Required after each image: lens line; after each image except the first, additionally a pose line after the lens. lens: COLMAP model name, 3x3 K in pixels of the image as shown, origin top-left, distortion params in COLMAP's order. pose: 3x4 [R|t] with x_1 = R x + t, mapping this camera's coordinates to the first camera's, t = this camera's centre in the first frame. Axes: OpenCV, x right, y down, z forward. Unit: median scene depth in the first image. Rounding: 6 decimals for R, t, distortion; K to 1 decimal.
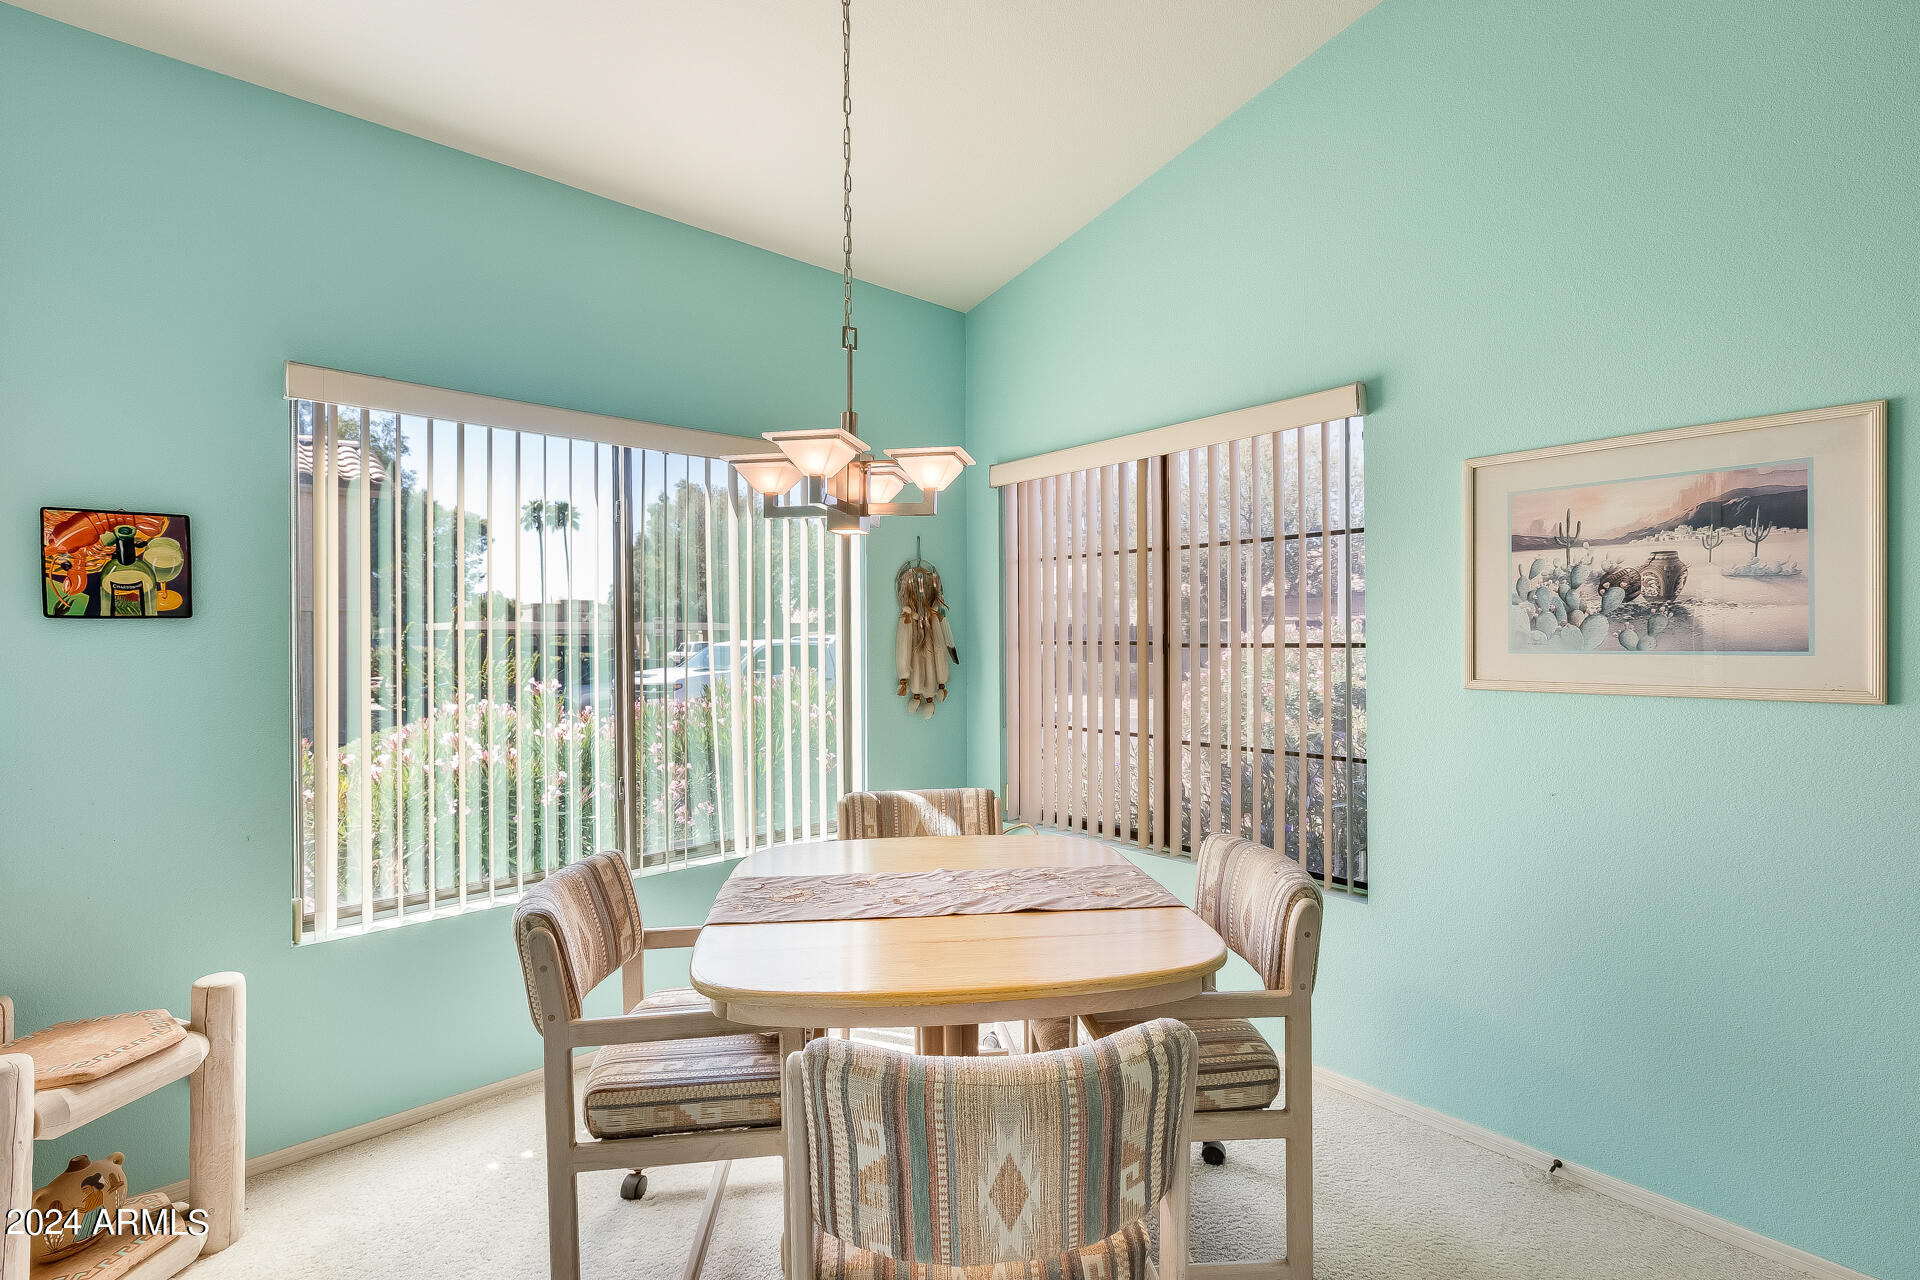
lens RADIAL K [[851.7, 0, 958.0], [0, 851.7, 633.7], [0, 0, 1]] dist [0.000201, -0.001812]
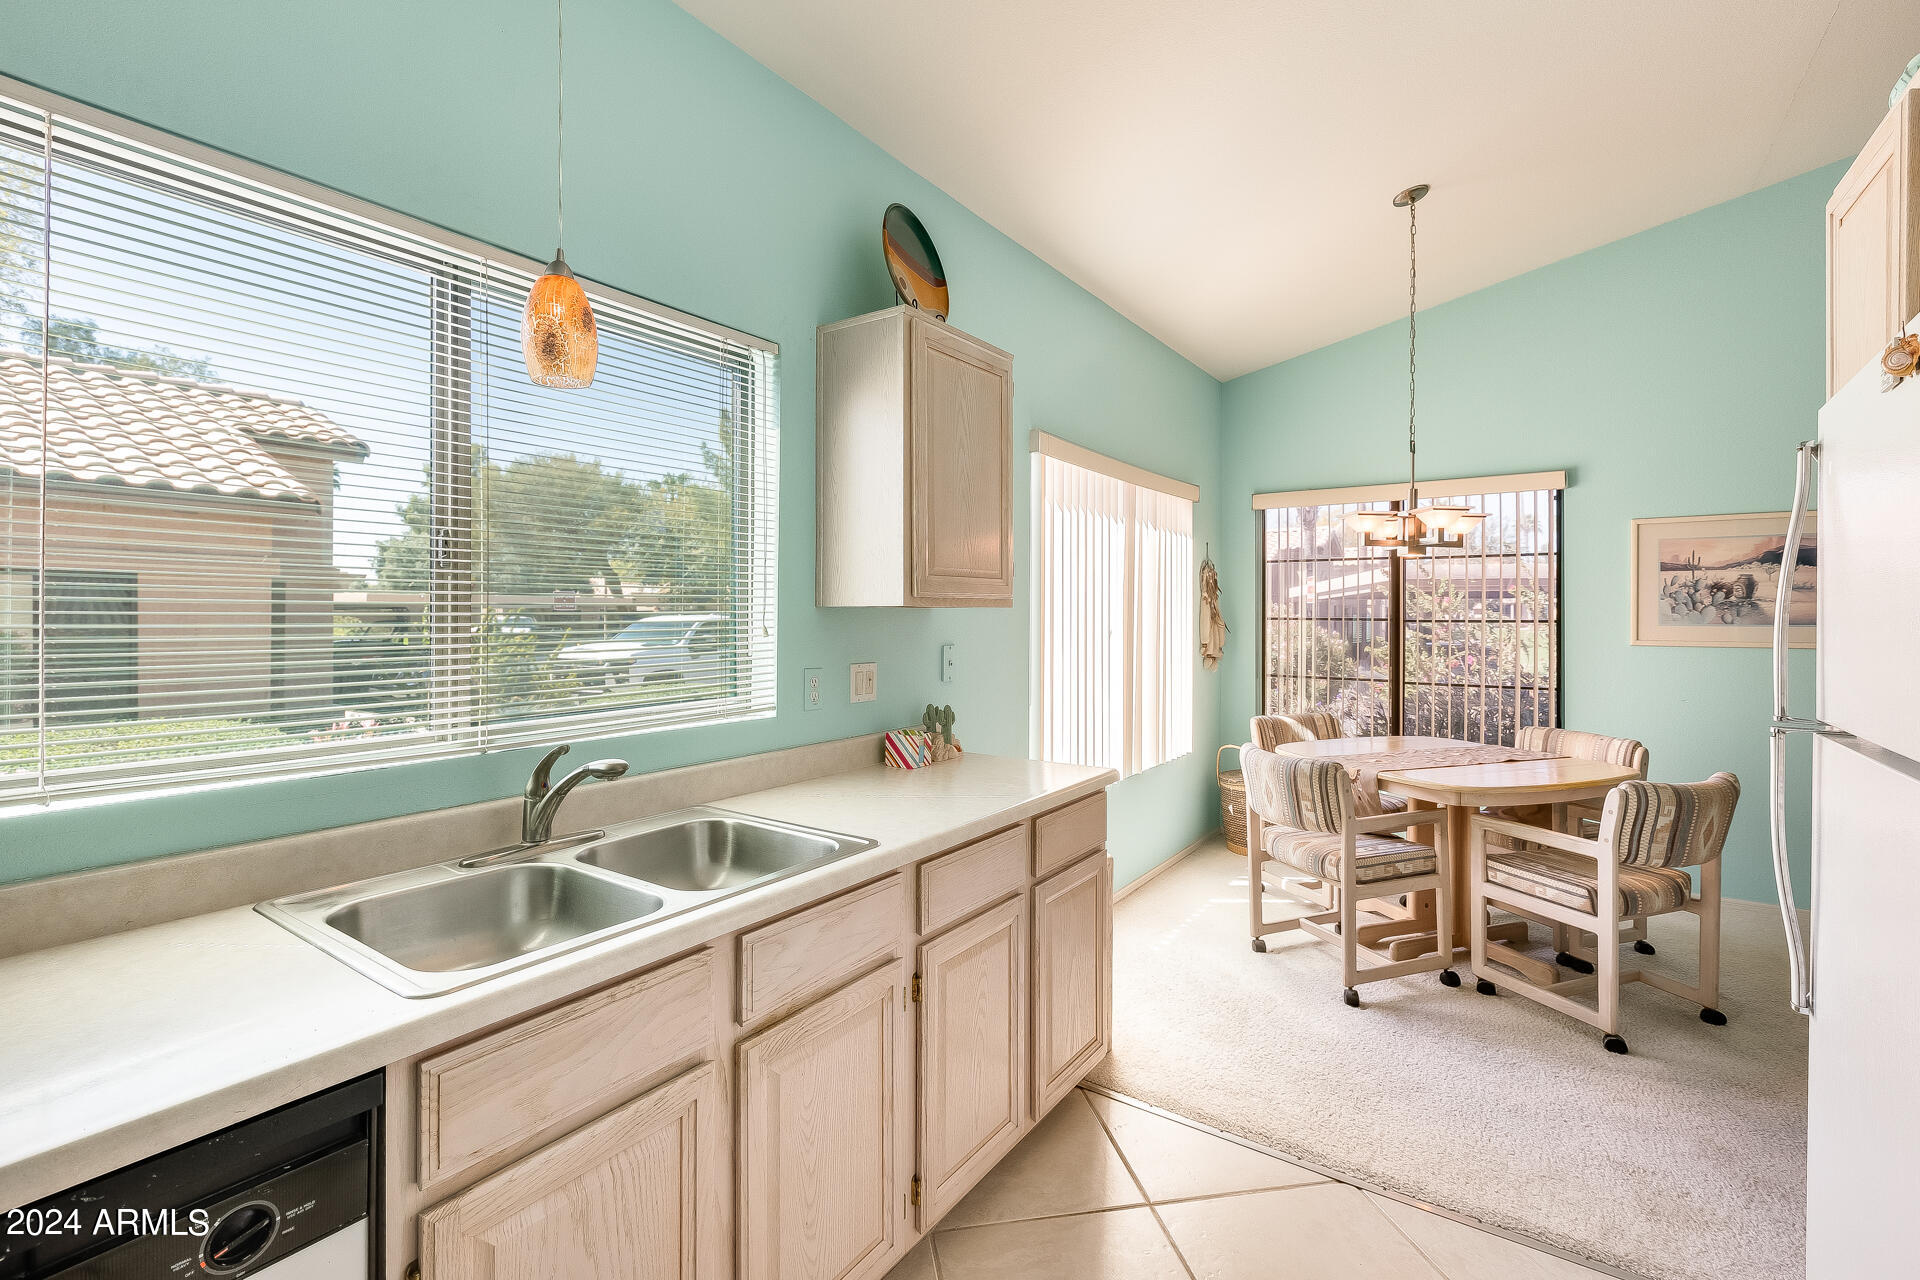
lens RADIAL K [[860.6, 0, 947.8], [0, 860.6, 612.8], [0, 0, 1]] dist [-0.004882, -0.001238]
pose [[0.970944, 0.009455, 0.239120, -1.411611], [-0.009590, 0.999954, -0.000598, 0.011990], [-0.239115, -0.001713, 0.970990, -0.480673]]
